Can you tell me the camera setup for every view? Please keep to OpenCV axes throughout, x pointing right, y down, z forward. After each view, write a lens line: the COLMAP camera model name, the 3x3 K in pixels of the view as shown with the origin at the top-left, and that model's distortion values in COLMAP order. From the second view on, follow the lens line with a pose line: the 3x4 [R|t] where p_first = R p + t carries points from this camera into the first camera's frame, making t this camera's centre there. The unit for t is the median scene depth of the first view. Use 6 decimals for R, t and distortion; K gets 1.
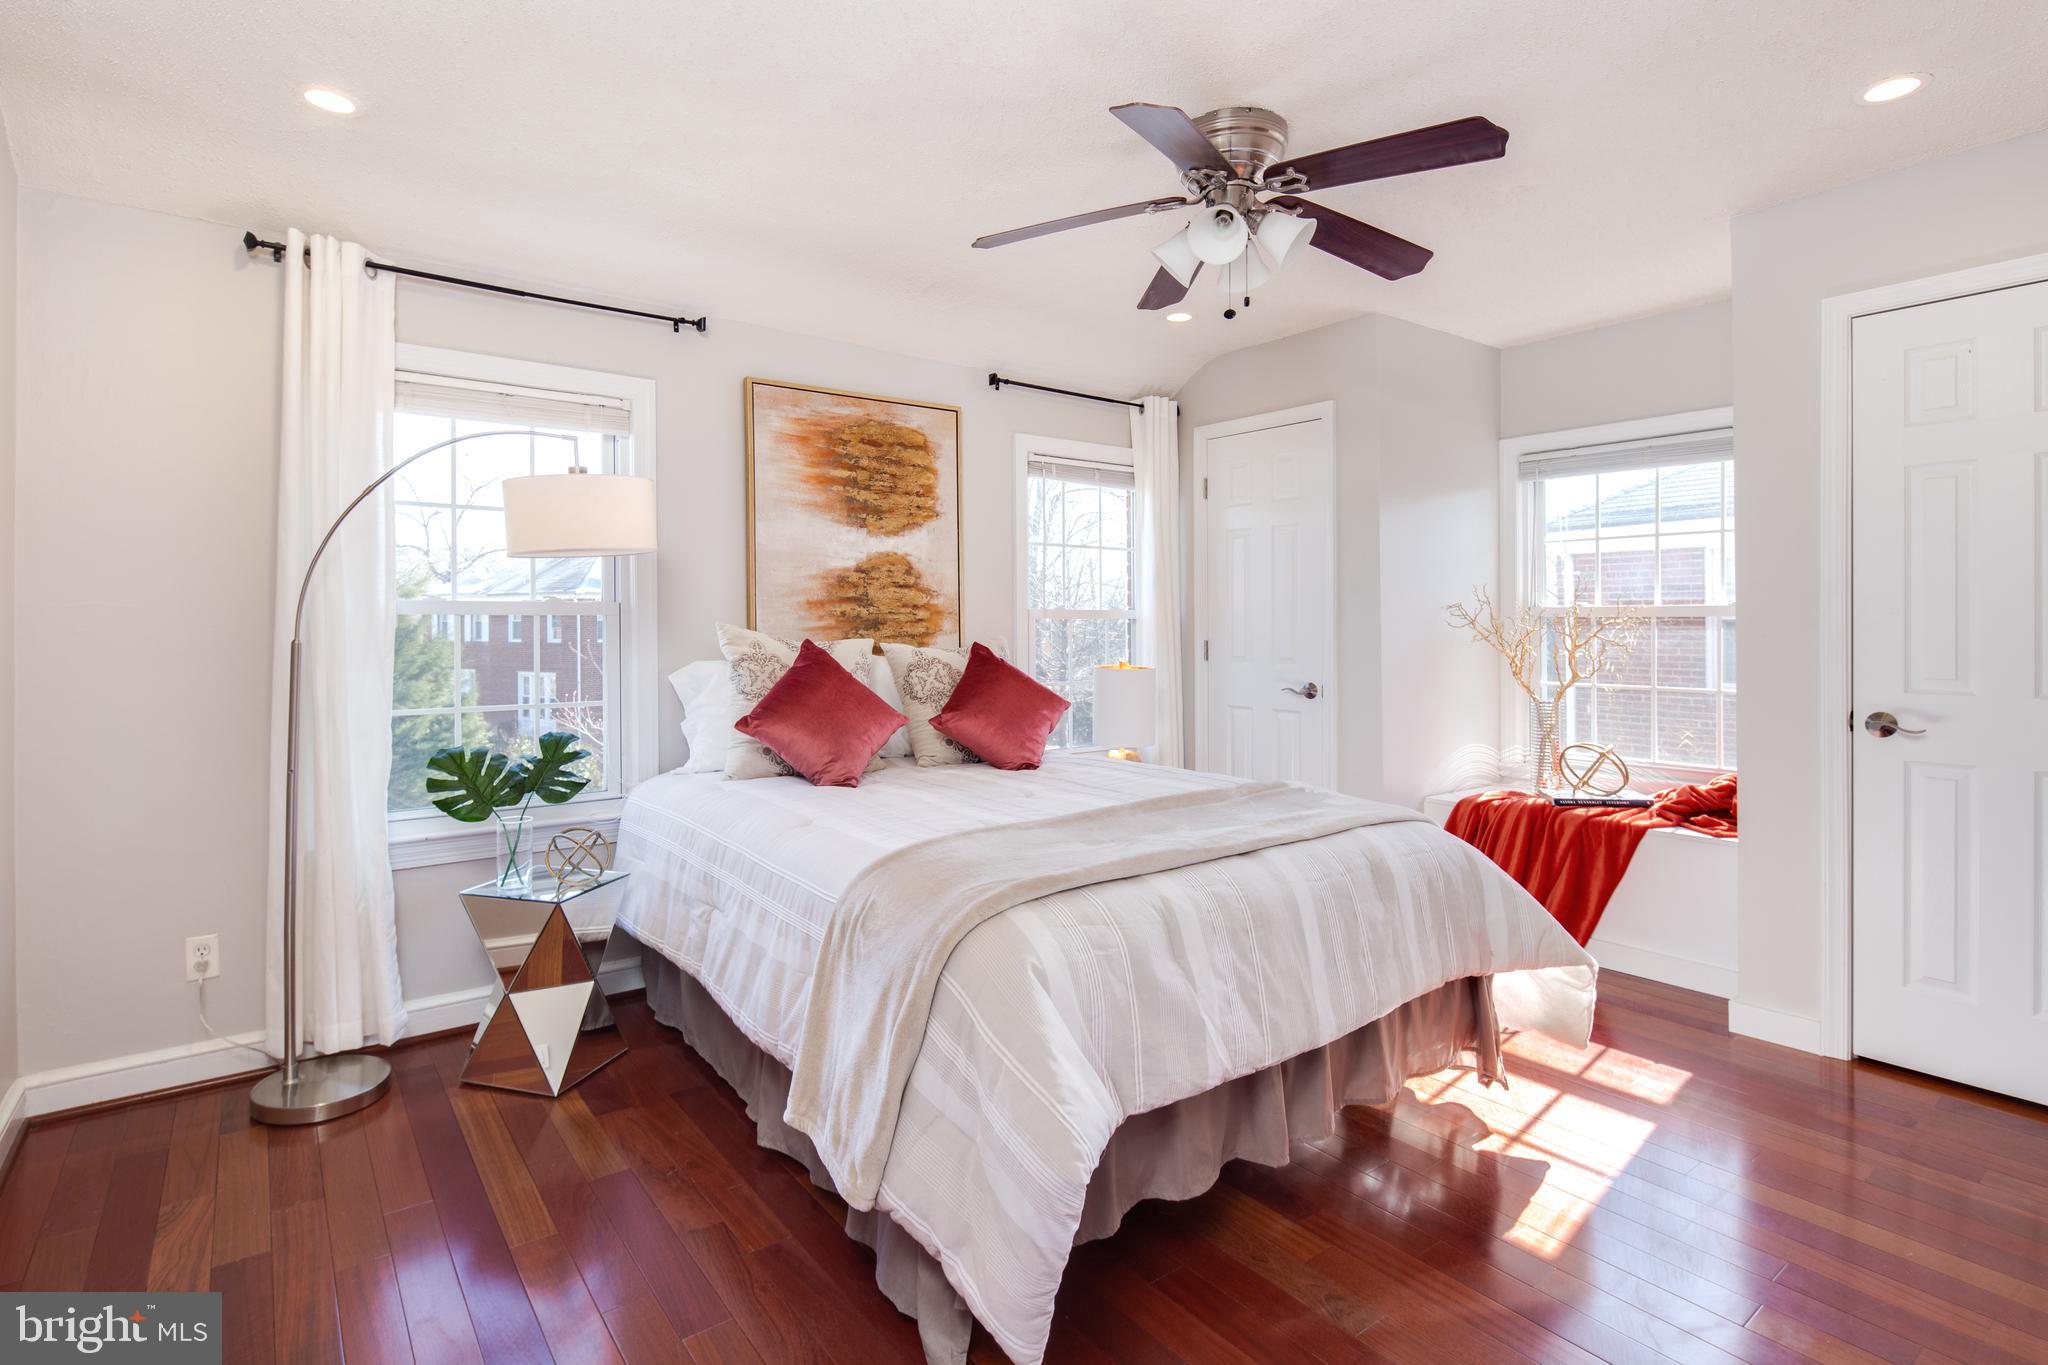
lens RADIAL K [[1003.9, 0, 984.6], [0, 1003.9, 616.8], [0, 0, 1]] dist [0.002157, -0.008136]
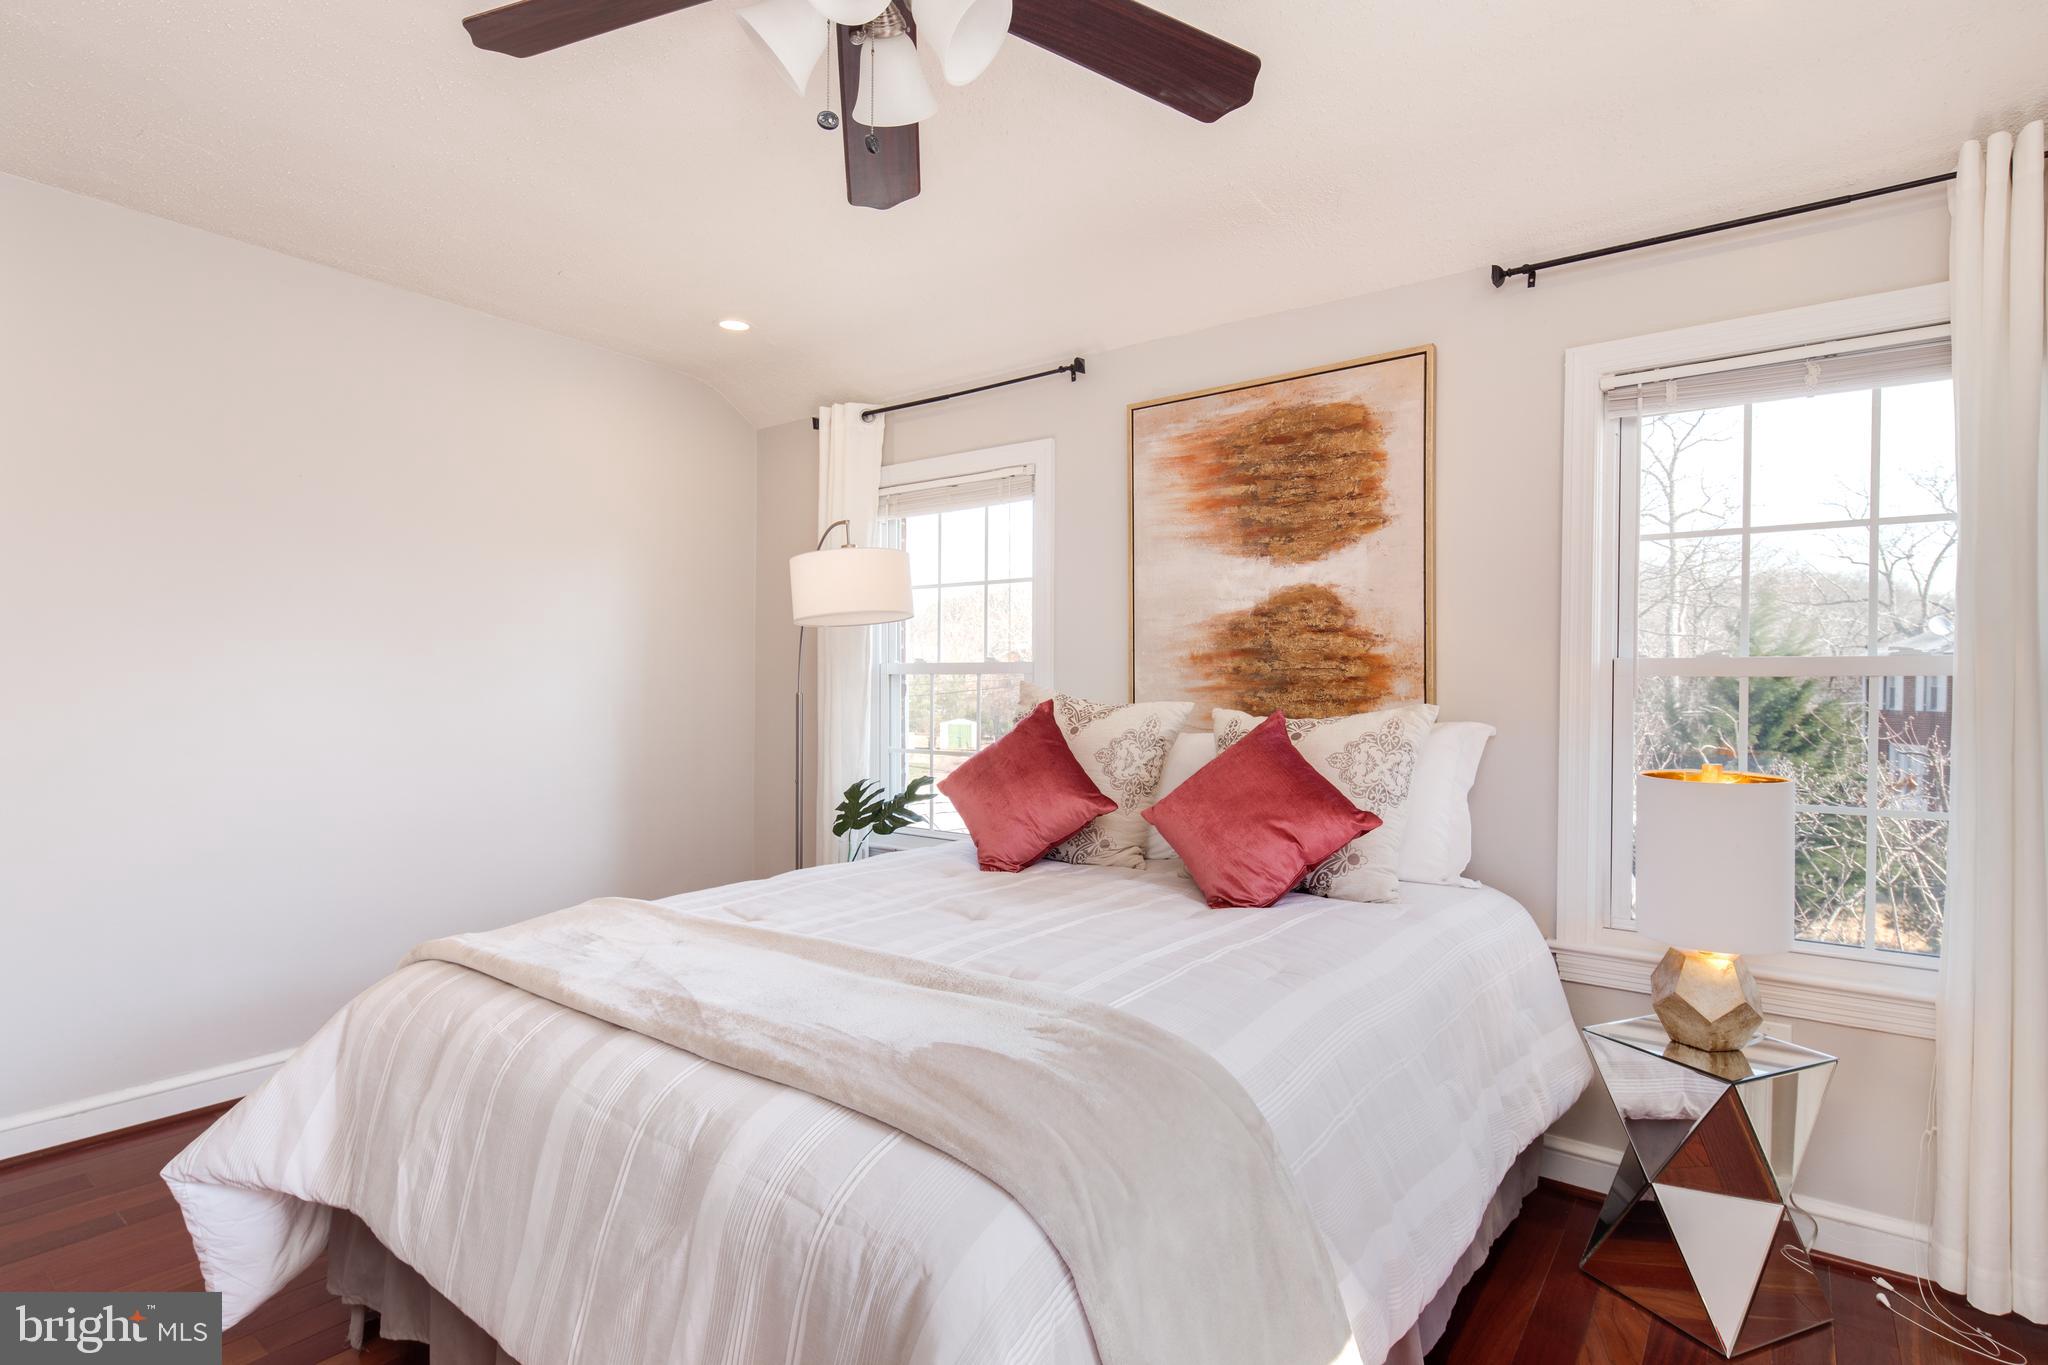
lens RADIAL K [[1003.9, 0, 1016.4], [0, 1003.9, 698.0], [0, 0, 1]] dist [0.002157, -0.008136]
pose [[0.283466, 0.014916, -0.958866, 0.548231], [-0.000267, 0.999880, 0.015475, 0.006175], [0.958982, -0.004130, 0.283436, 0.603495]]
